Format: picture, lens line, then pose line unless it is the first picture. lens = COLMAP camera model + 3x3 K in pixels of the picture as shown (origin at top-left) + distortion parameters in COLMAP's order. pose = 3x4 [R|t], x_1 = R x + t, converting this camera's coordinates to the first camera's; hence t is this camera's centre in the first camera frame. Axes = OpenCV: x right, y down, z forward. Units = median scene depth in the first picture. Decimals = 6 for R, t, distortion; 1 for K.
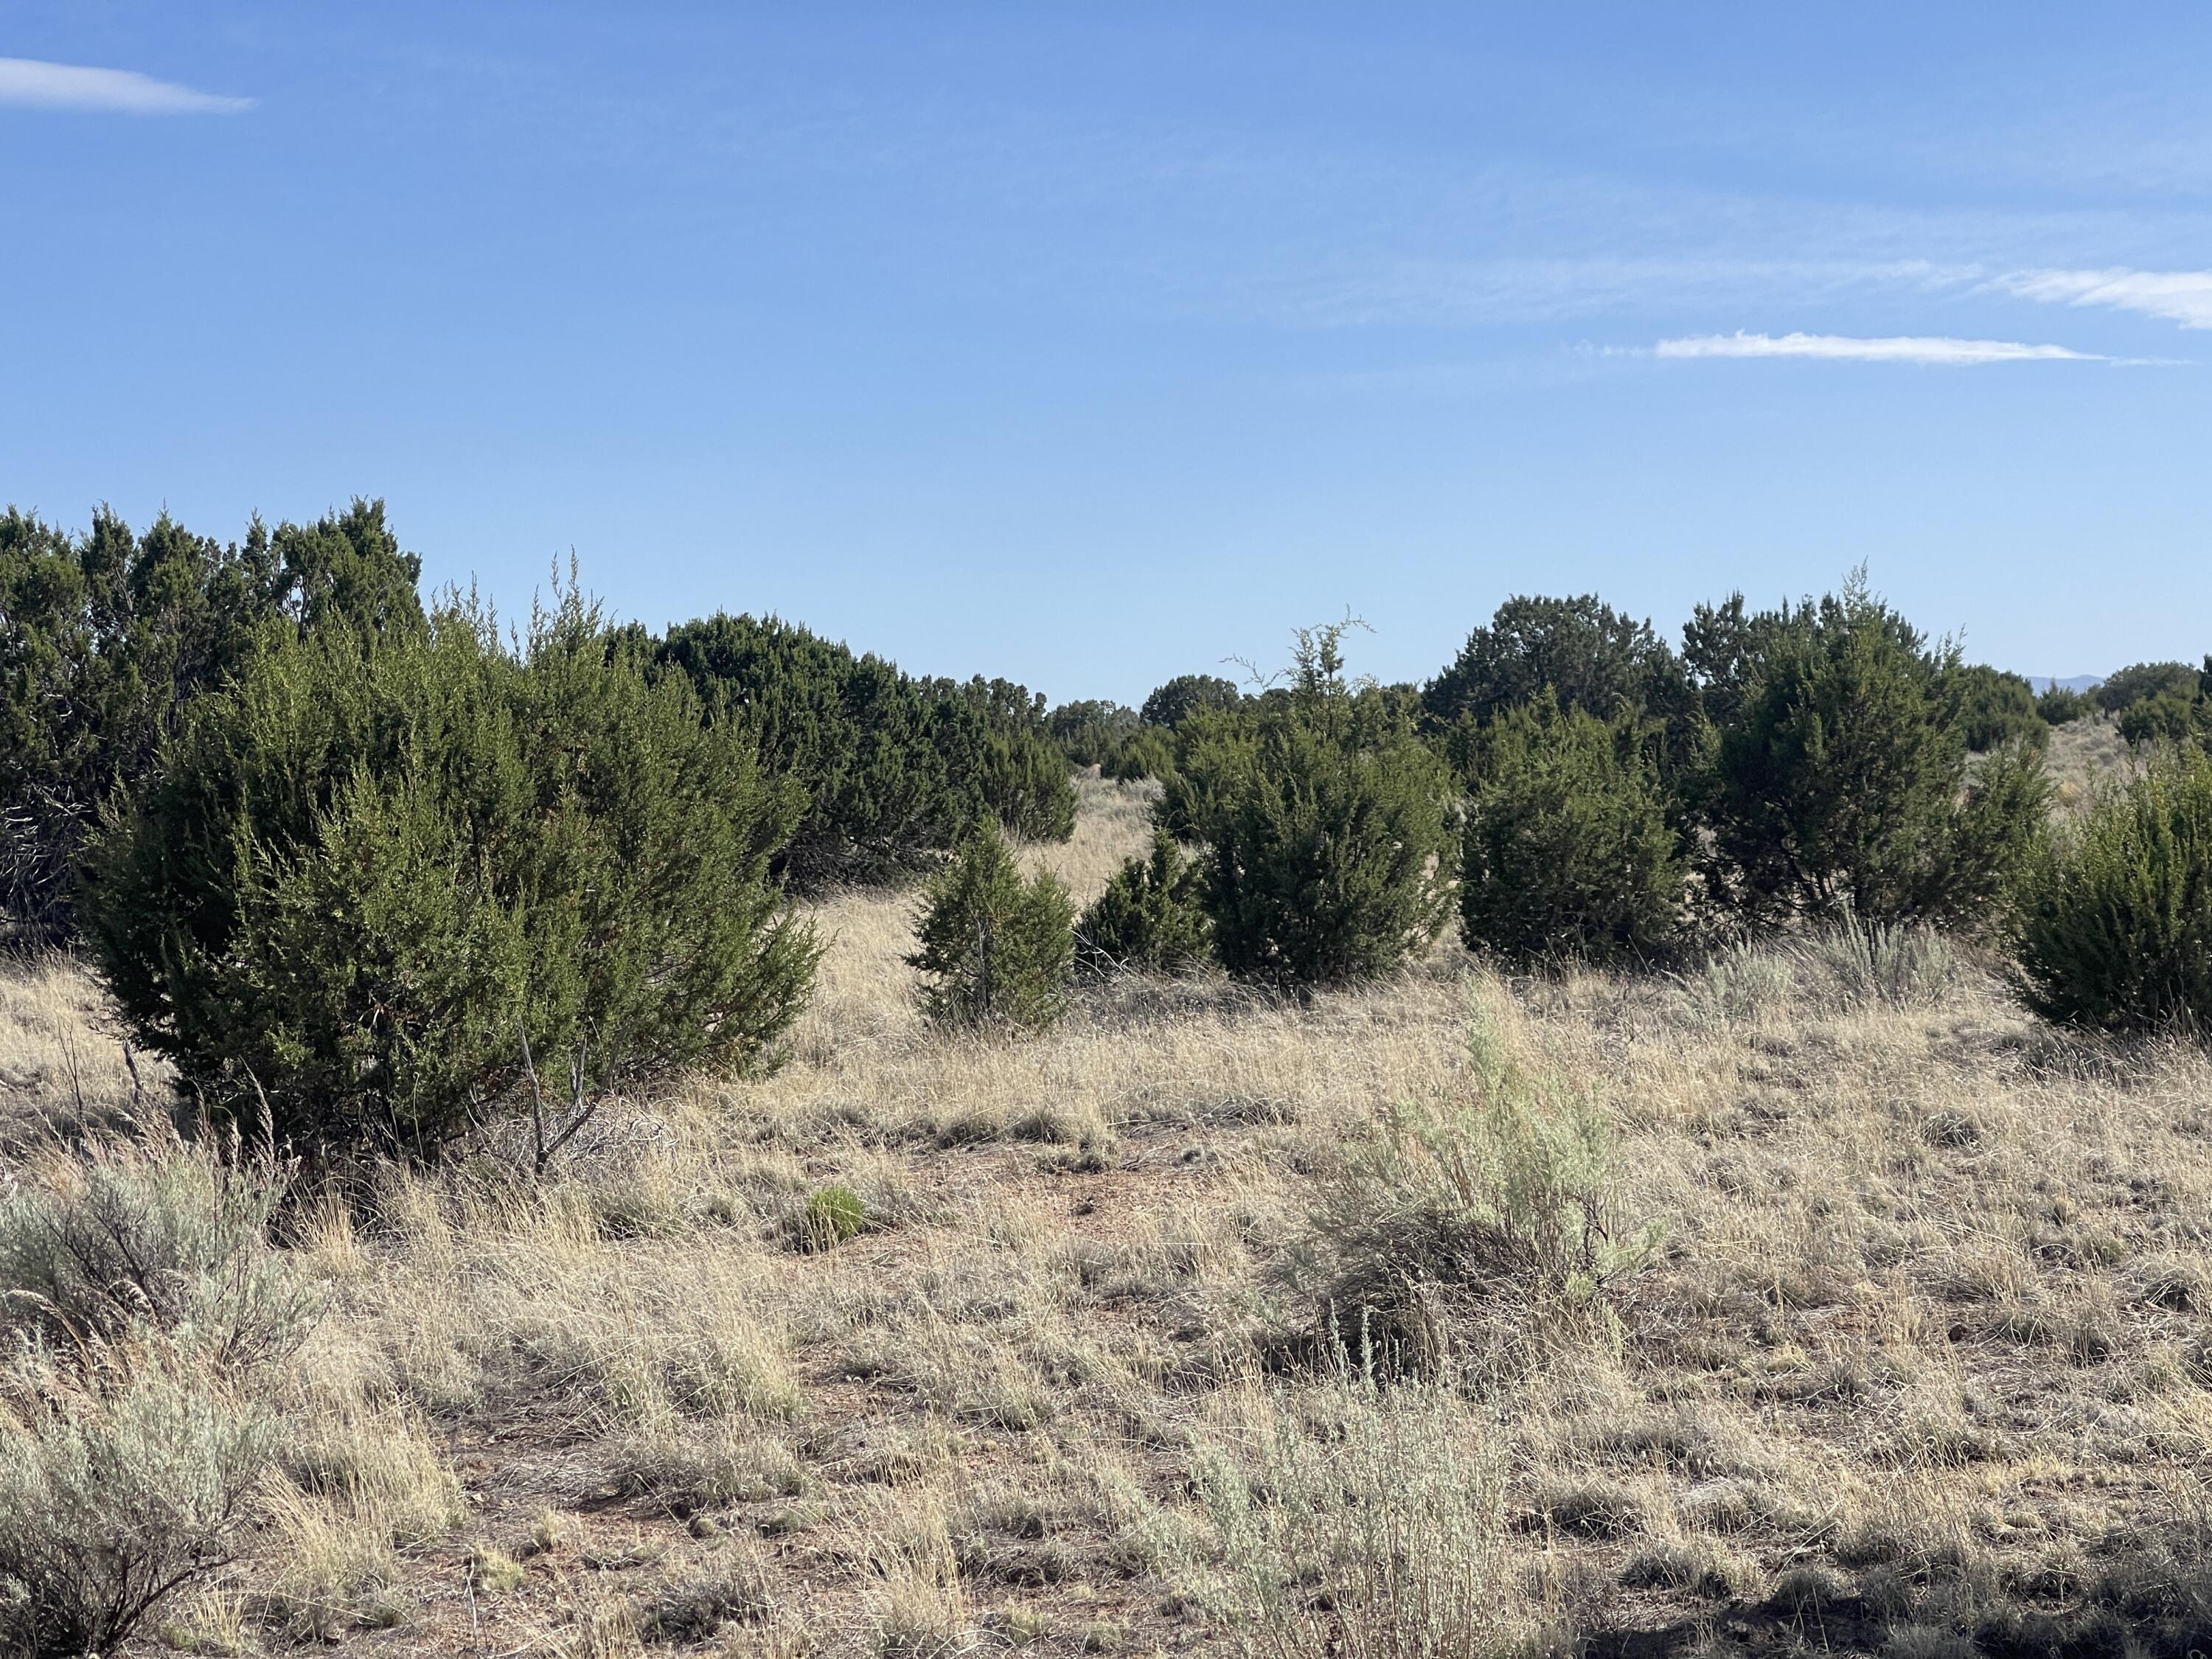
lens RADIAL K [[3753.2, 0, 1106.0], [0, 3753.2, 829.5], [0, 0, 1]] dist [0.003643, 1.302149]
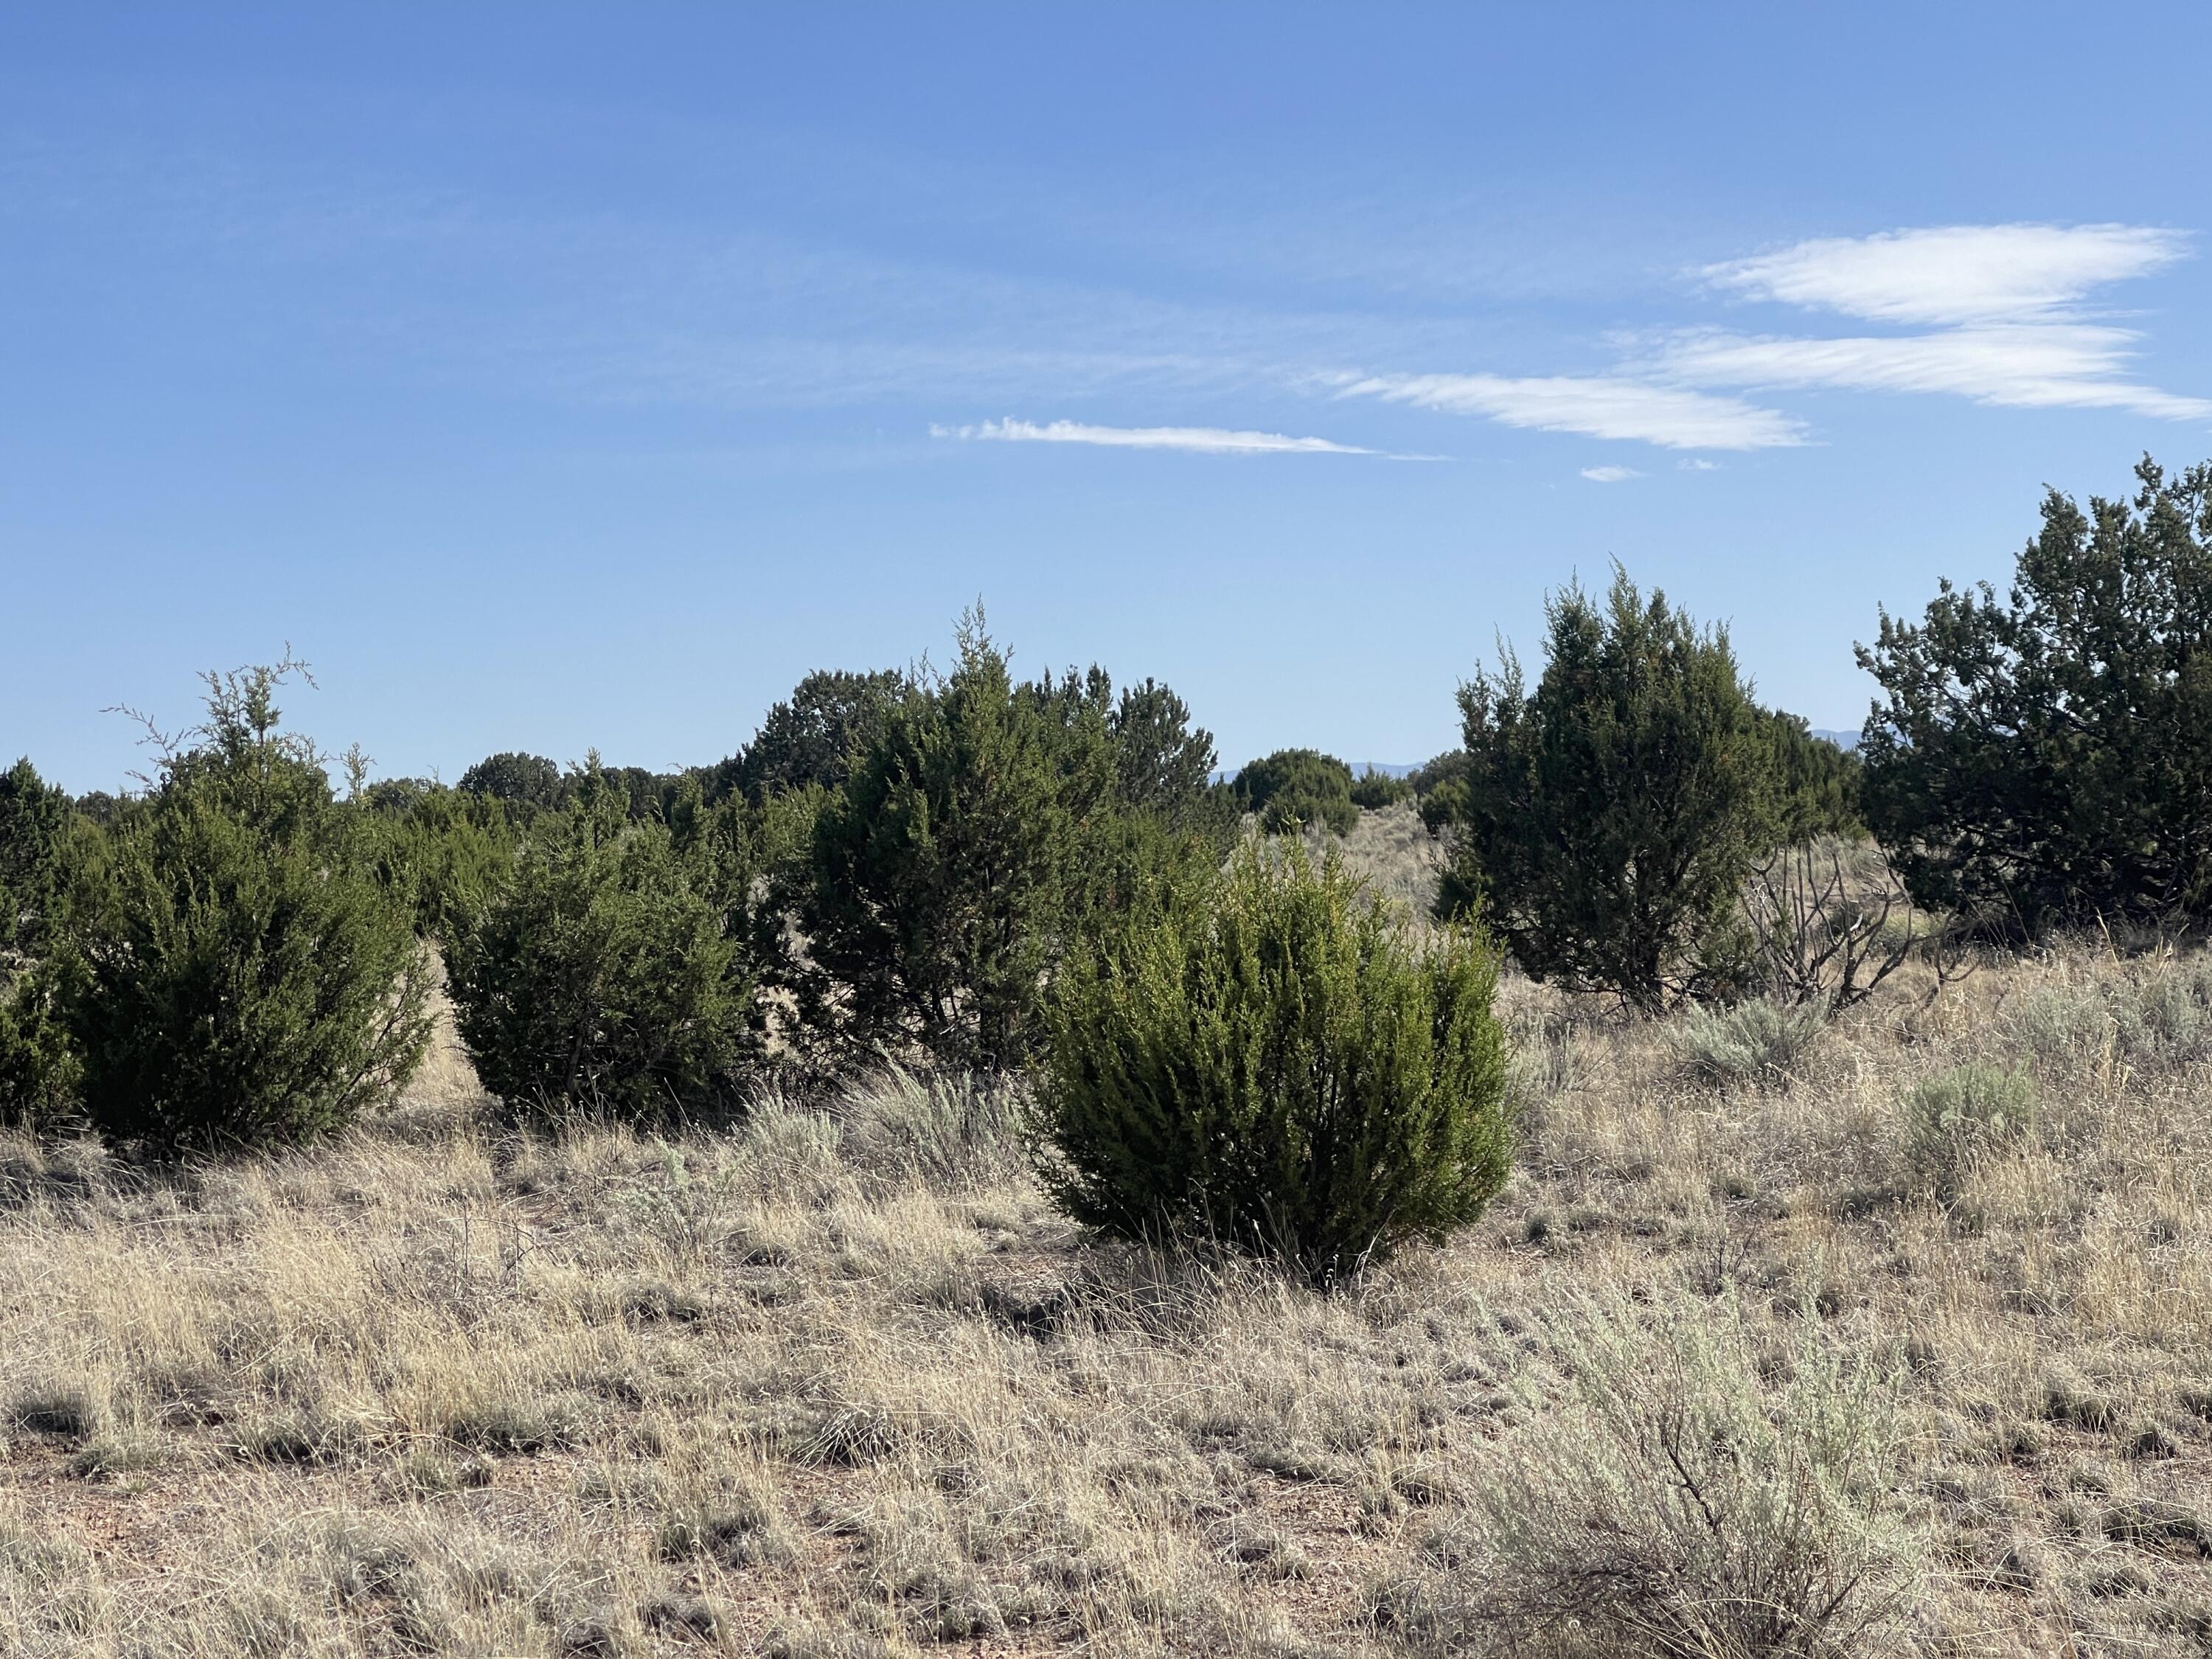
lens RADIAL K [[3753.2, 0, 1106.0], [0, 3753.2, 829.5], [0, 0, 1]] dist [0.003643, 1.302149]
pose [[0.985606, 0.003923, 0.169015, 0.093499], [-0.000261, 0.999765, -0.021678, -0.005568], [-0.169060, 0.021322, 0.985375, 0.221213]]
